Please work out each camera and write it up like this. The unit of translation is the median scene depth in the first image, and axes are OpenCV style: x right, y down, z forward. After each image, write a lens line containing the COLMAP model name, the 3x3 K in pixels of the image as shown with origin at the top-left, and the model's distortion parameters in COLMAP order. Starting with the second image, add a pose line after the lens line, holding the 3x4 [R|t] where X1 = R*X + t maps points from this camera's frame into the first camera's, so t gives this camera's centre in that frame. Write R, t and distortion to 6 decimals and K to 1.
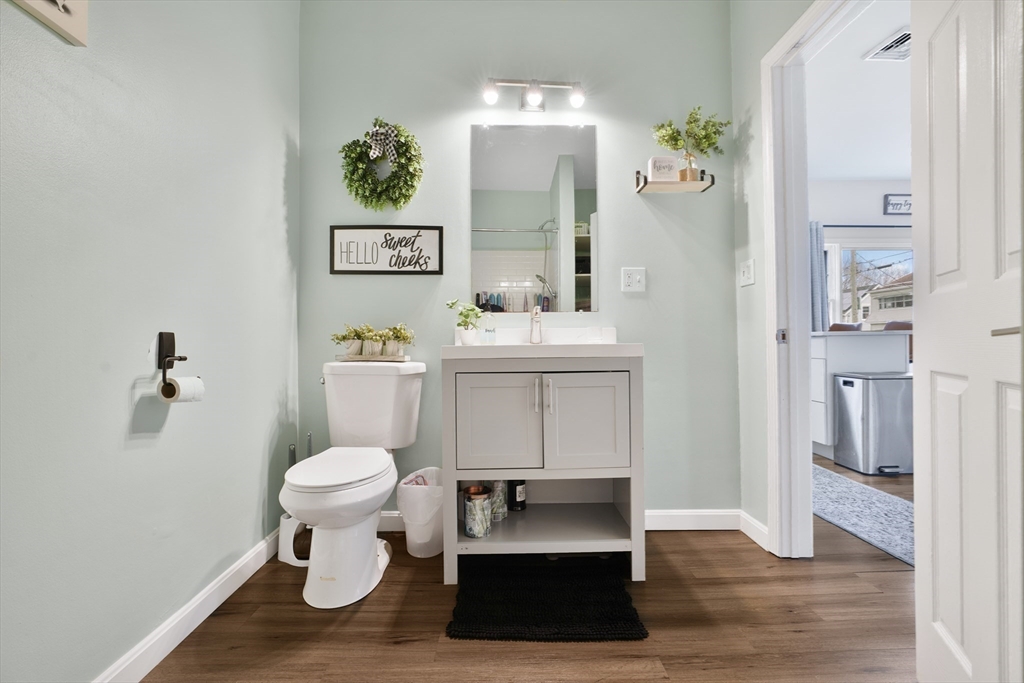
lens RADIAL K [[467.5, 0, 516.3], [0, 467.5, 341.2], [0, 0, 1]] dist [-0.006705, 0.005563]
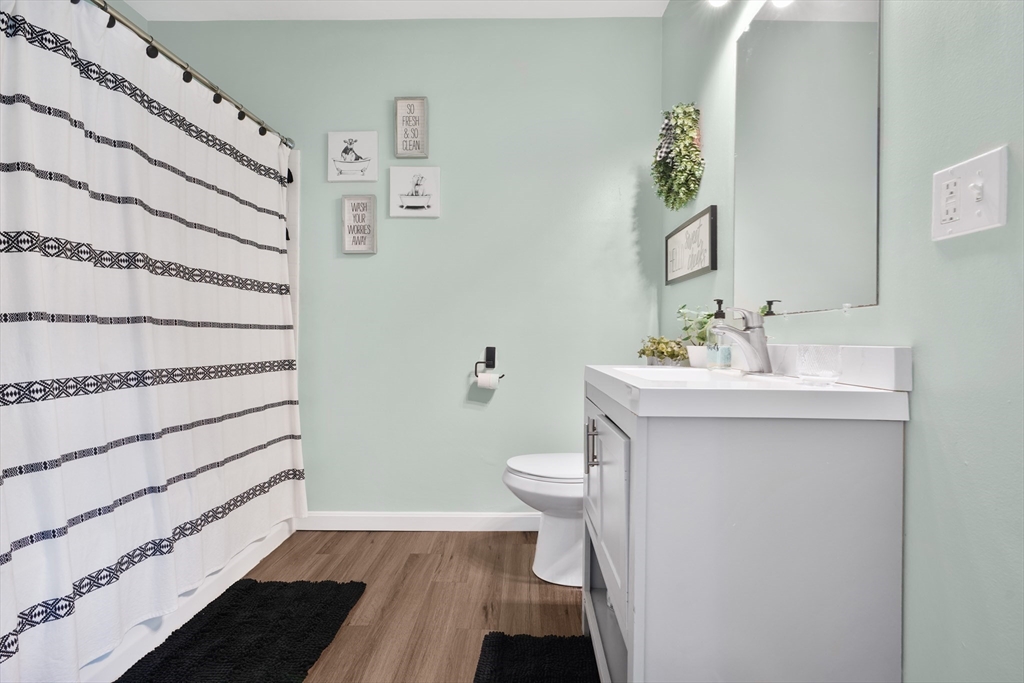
lens RADIAL K [[467.5, 0, 516.3], [0, 467.5, 341.2], [0, 0, 1]] dist [-0.006705, 0.005563]
pose [[-0.056484, 0.011867, -0.998333, 0.859377], [-0.002216, 0.999925, 0.012011, -0.054481], [0.998401, 0.002891, -0.056454, 1.049506]]
